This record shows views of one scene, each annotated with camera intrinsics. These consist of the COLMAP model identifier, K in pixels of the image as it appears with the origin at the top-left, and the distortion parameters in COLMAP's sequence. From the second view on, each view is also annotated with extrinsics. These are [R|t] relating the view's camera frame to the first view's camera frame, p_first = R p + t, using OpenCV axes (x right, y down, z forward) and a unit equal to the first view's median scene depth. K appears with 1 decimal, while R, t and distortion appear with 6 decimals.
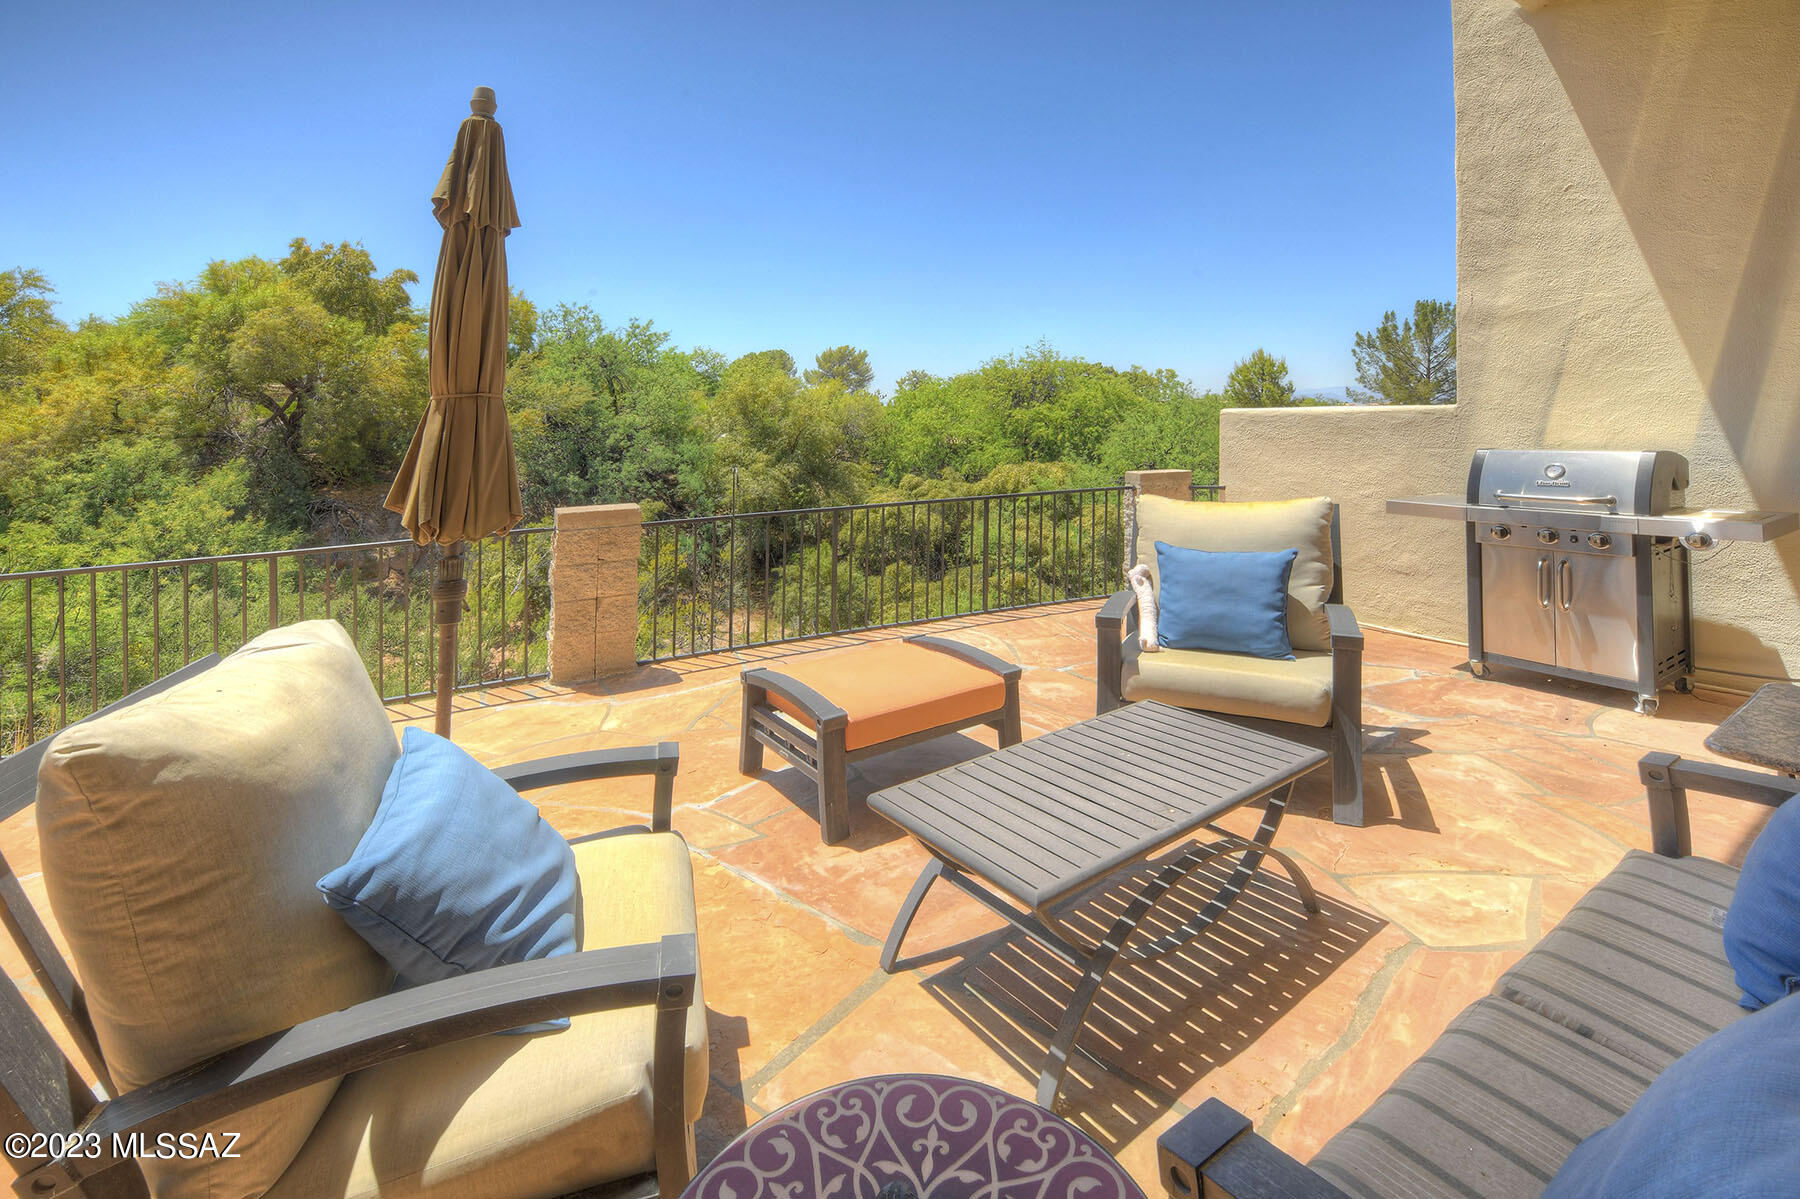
lens RADIAL K [[746.5, 0, 895.1], [0, 746.5, 401.3], [0, 0, 1]] dist [-0.007453, -0.001112]
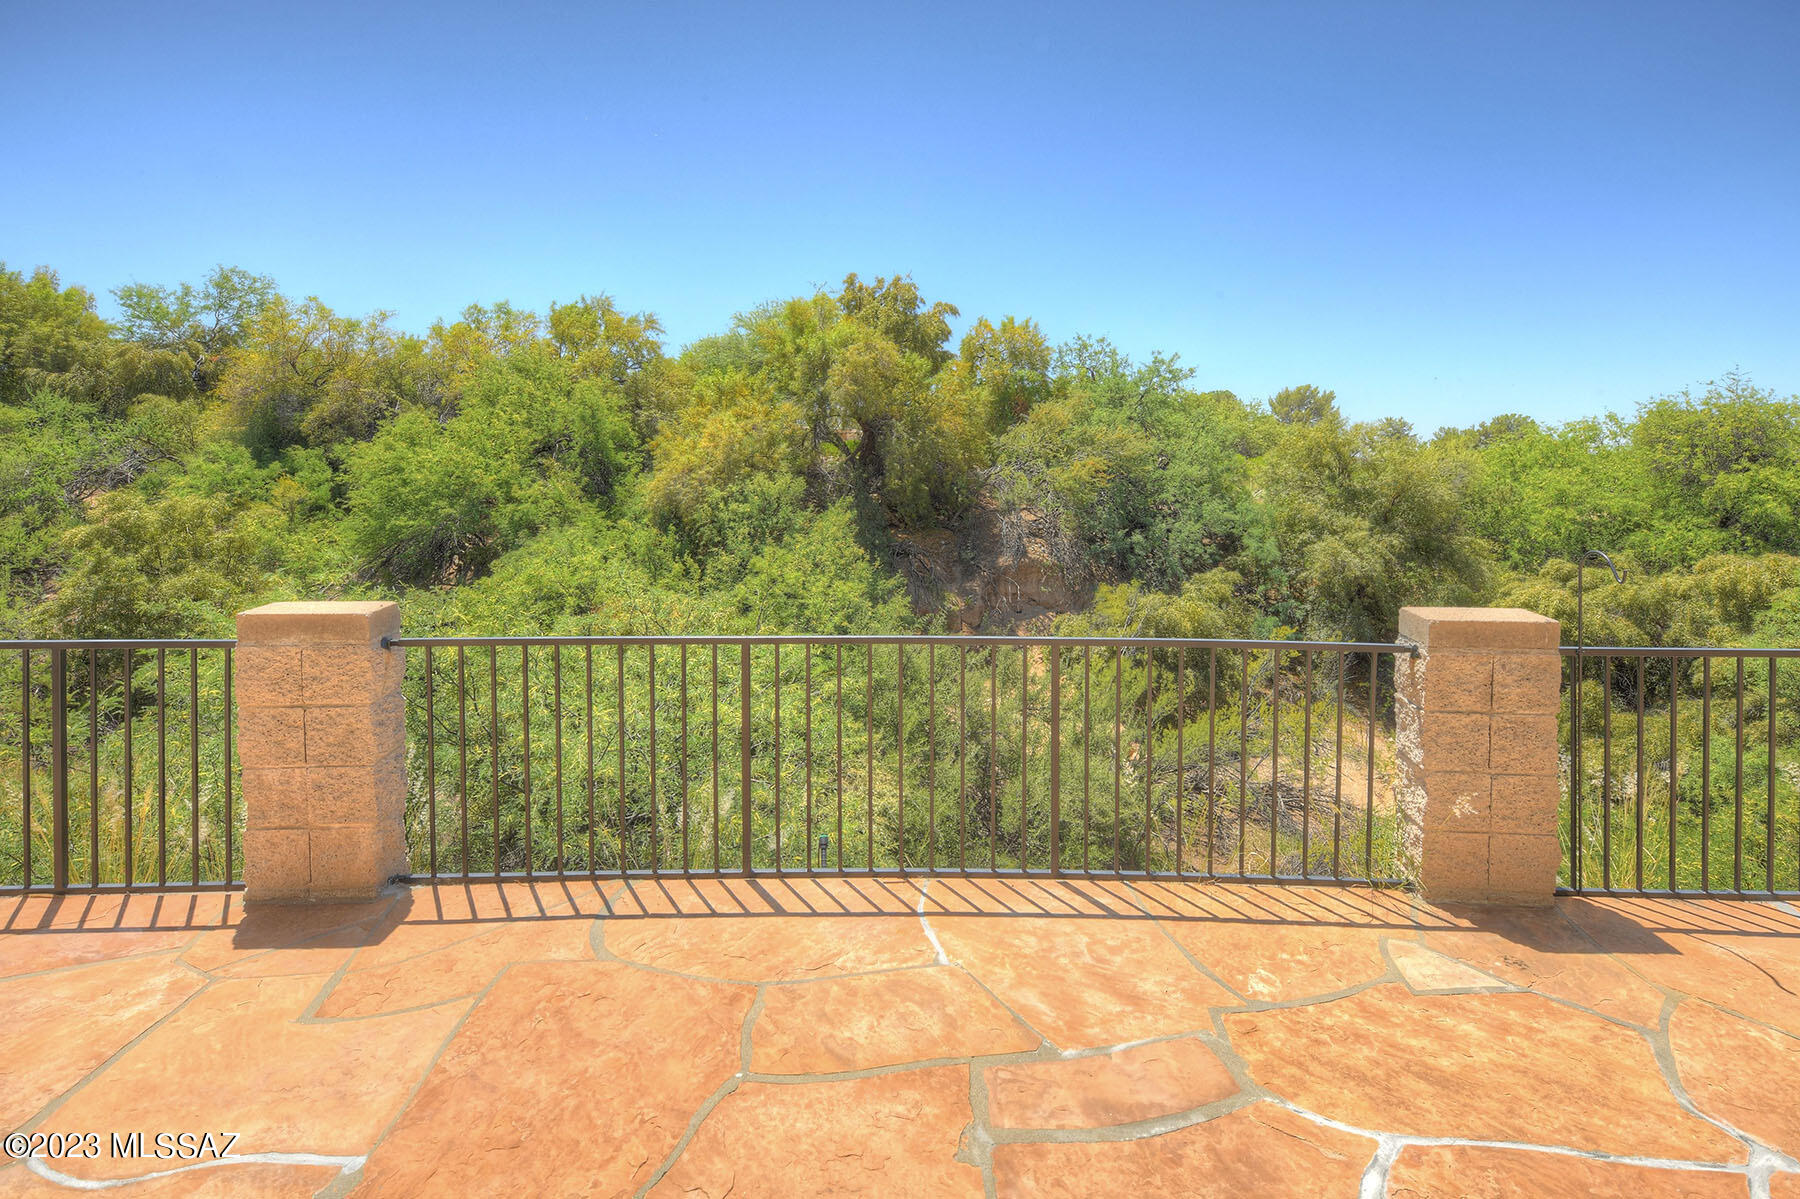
lens RADIAL K [[869.0, 0, 875.7], [0, 869.0, 448.9], [0, 0, 1]] dist [-0.007932, -0.002699]
pose [[0.914553, 0.023982, -0.403755, -0.397778], [-0.025673, 0.999670, 0.001227, 0.011808], [0.403651, 0.009244, 0.914866, -0.048922]]
